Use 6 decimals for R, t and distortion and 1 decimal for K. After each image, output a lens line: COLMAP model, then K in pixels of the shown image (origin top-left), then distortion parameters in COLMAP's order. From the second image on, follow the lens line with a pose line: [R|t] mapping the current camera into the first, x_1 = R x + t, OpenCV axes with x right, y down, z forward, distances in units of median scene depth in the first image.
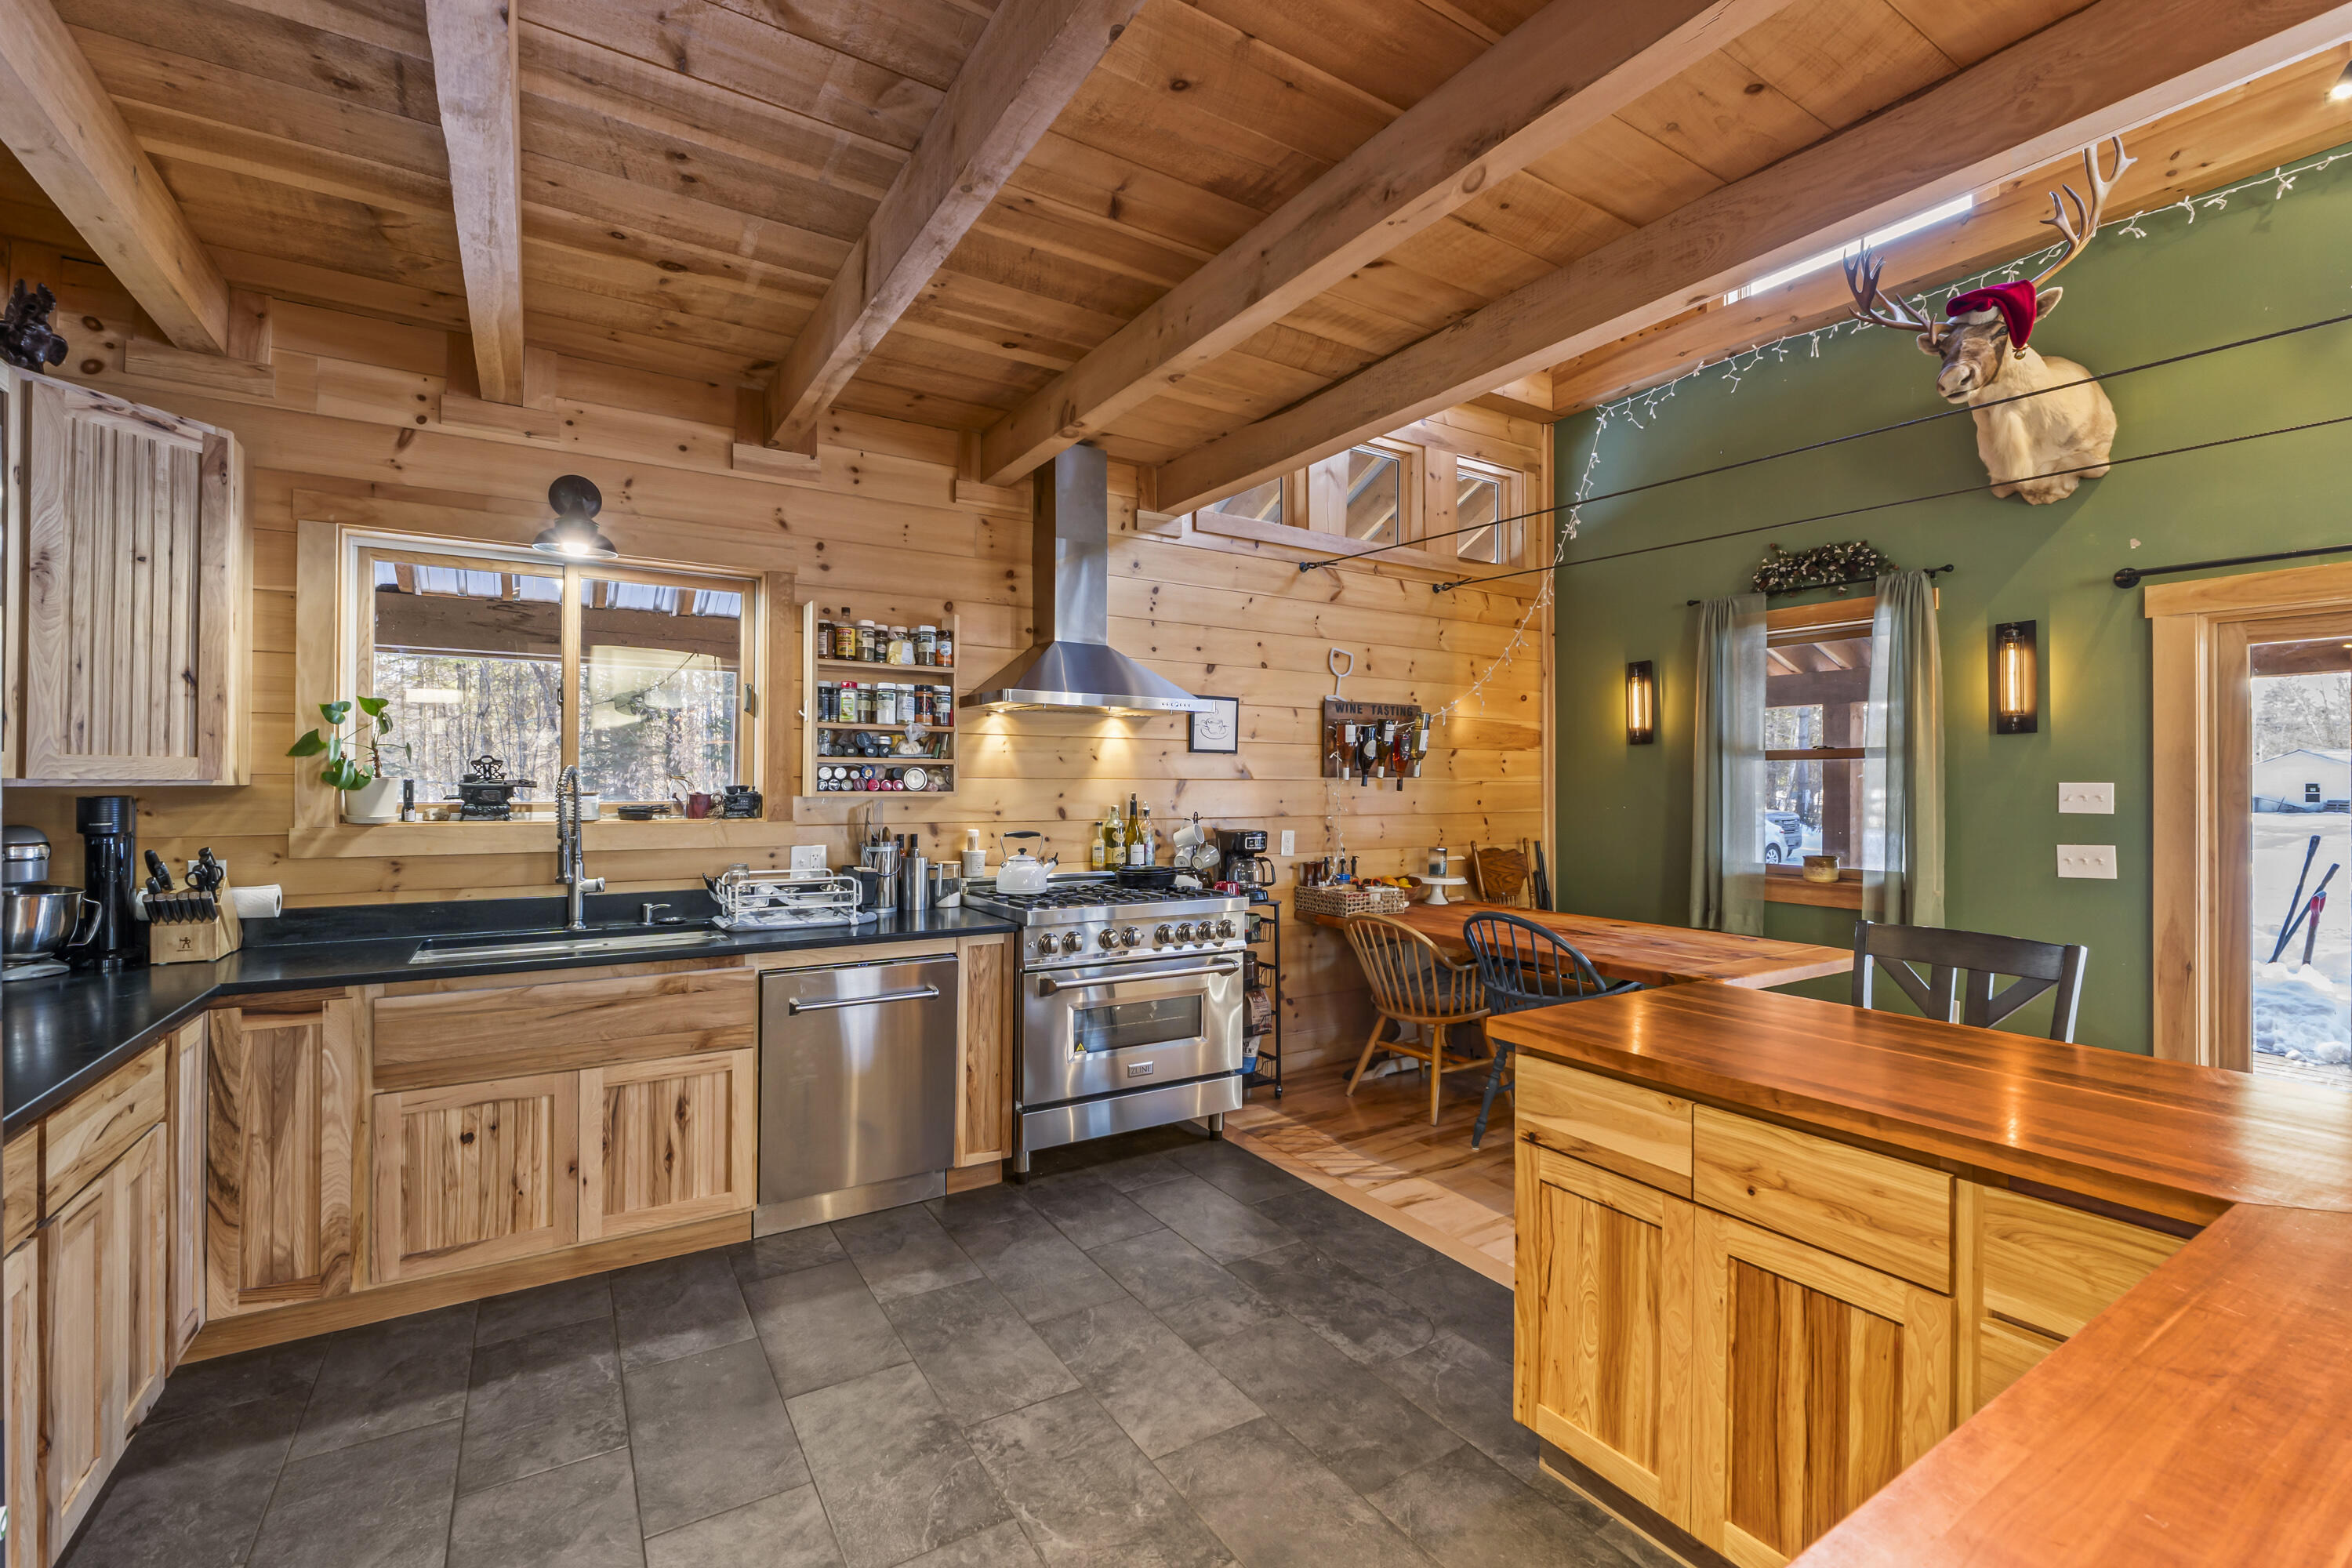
lens RADIAL K [[1004.7, 0, 1175.5], [0, 1004.7, 775.7], [0, 0, 1]] dist [-0.003076, -0.001951]
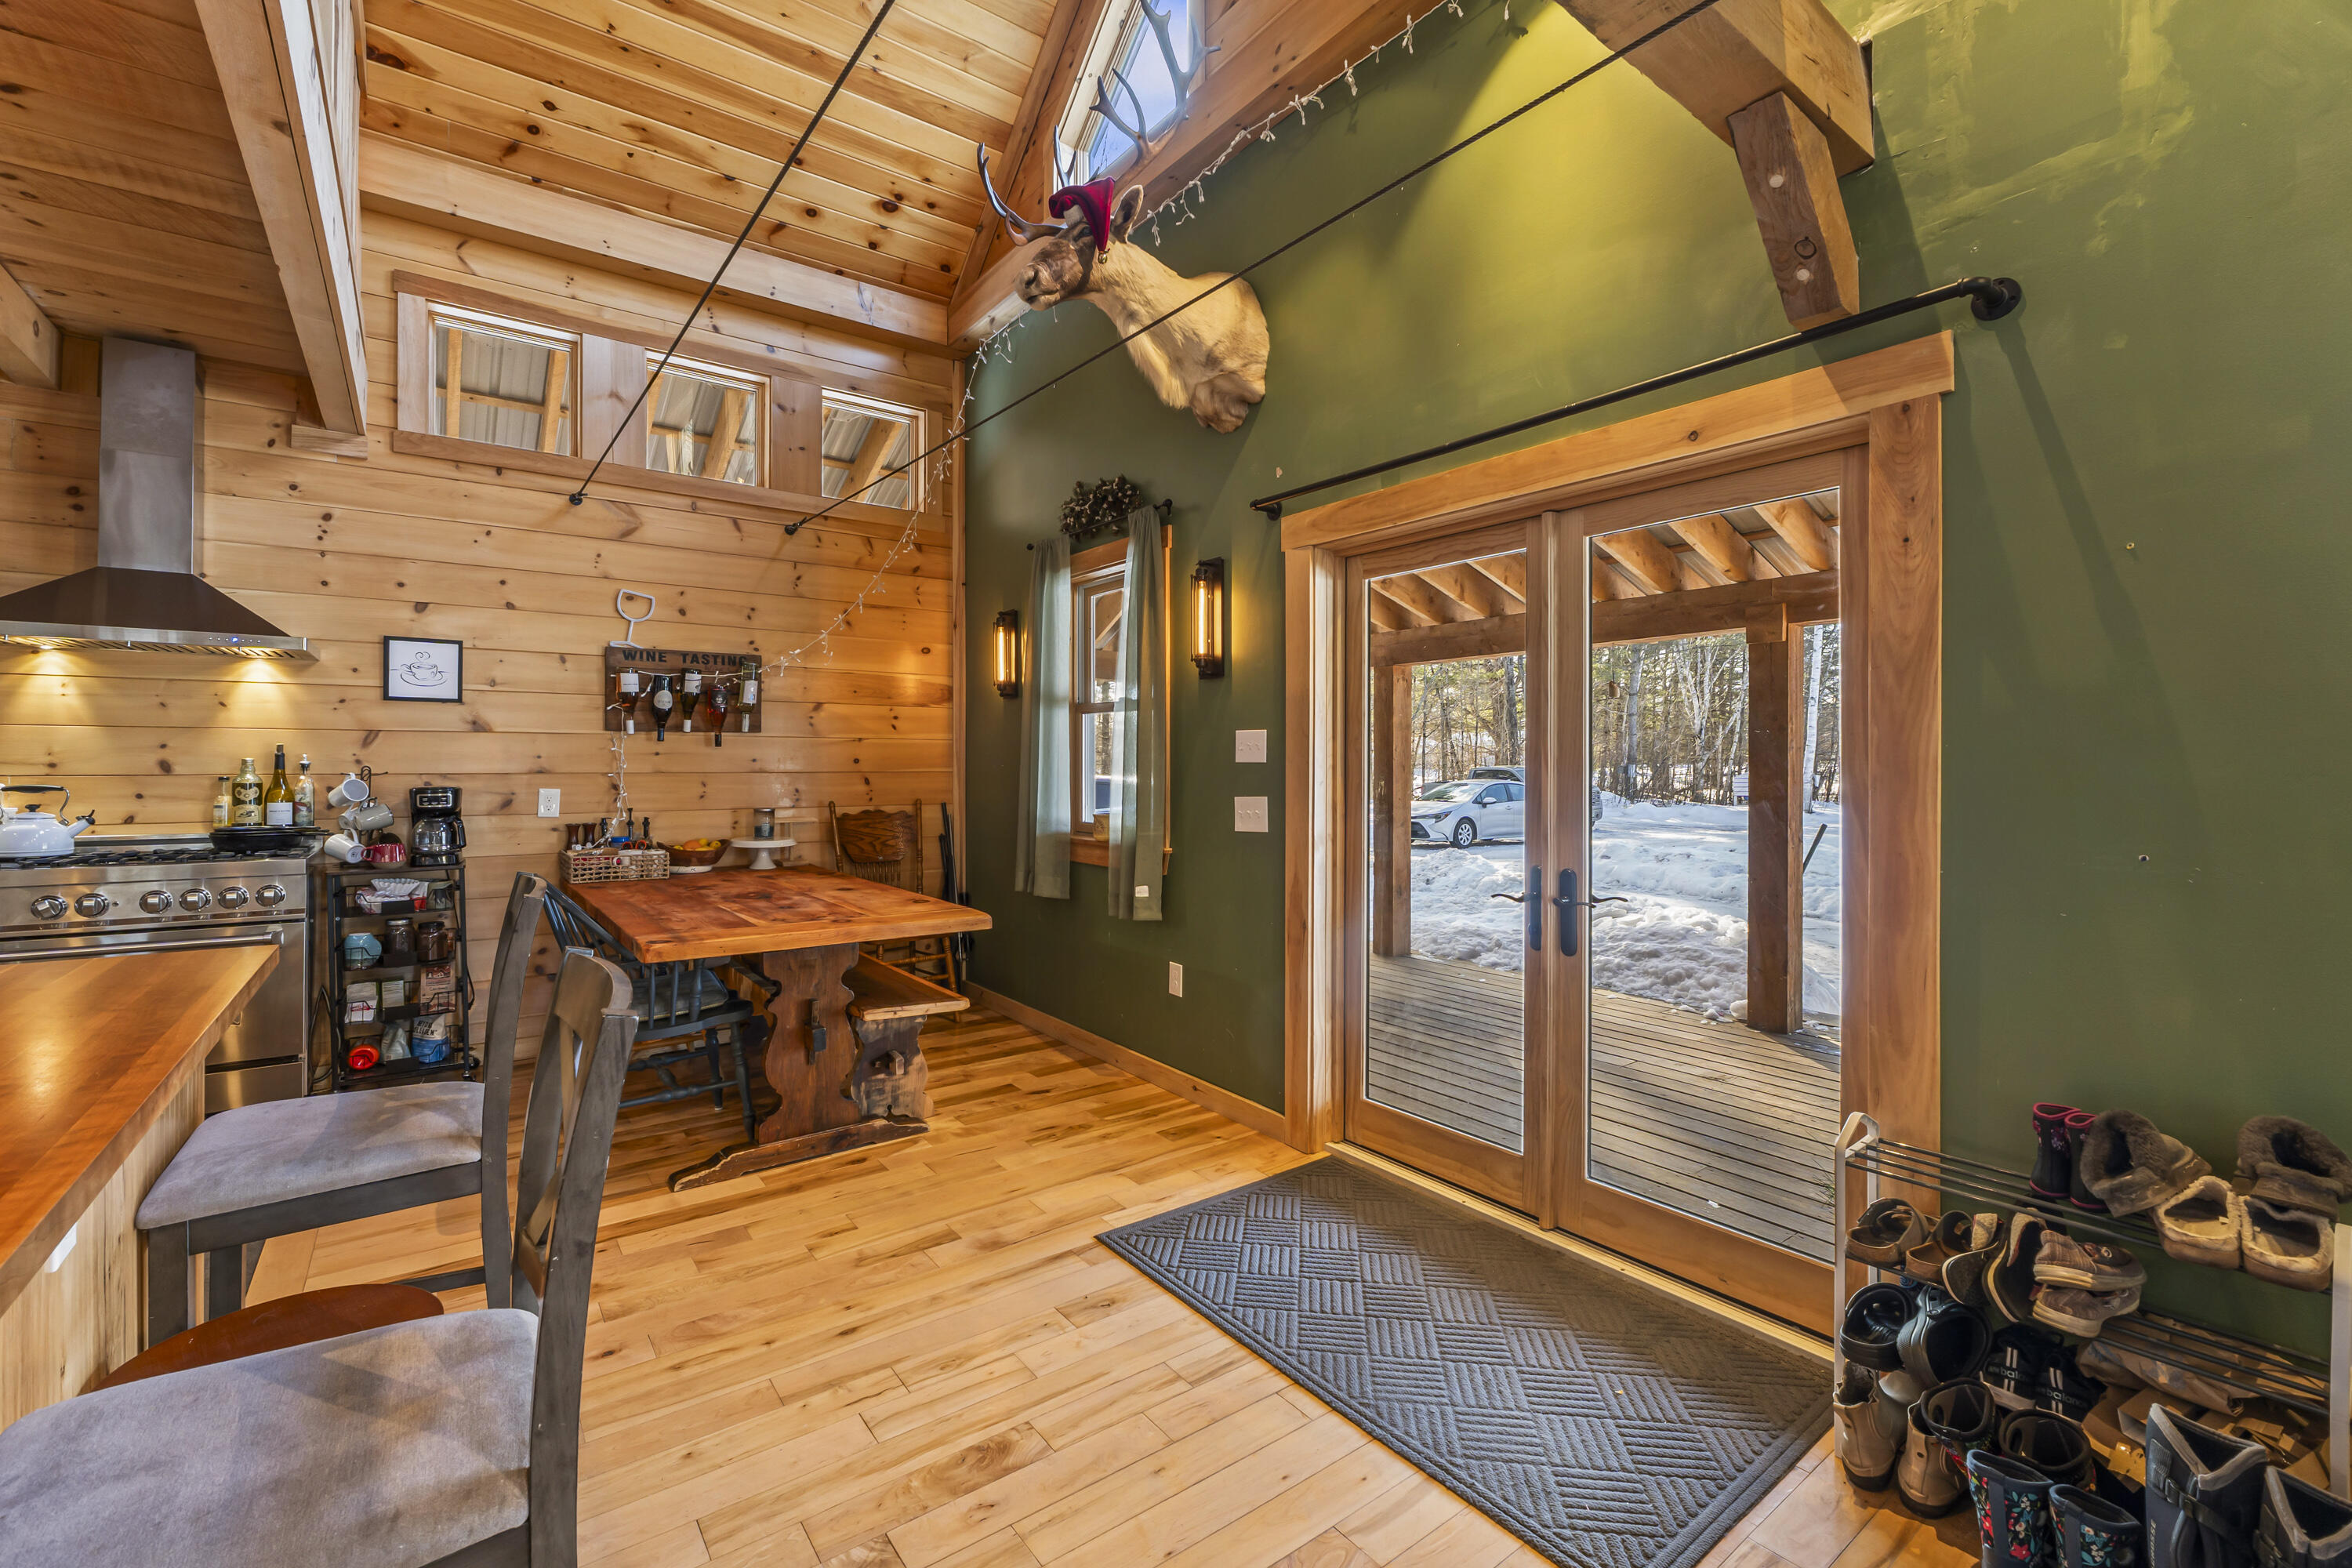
lens RADIAL K [[1004.7, 0, 1174.1], [0, 1004.7, 756.9], [0, 0, 1]] dist [-0.003076, -0.001951]
pose [[0.997047, -0.001201, 0.076779, 0.781324], [0.001028, 0.999997, 0.002292, 0.031033], [-0.076781, -0.002207, 0.997046, 0.070378]]
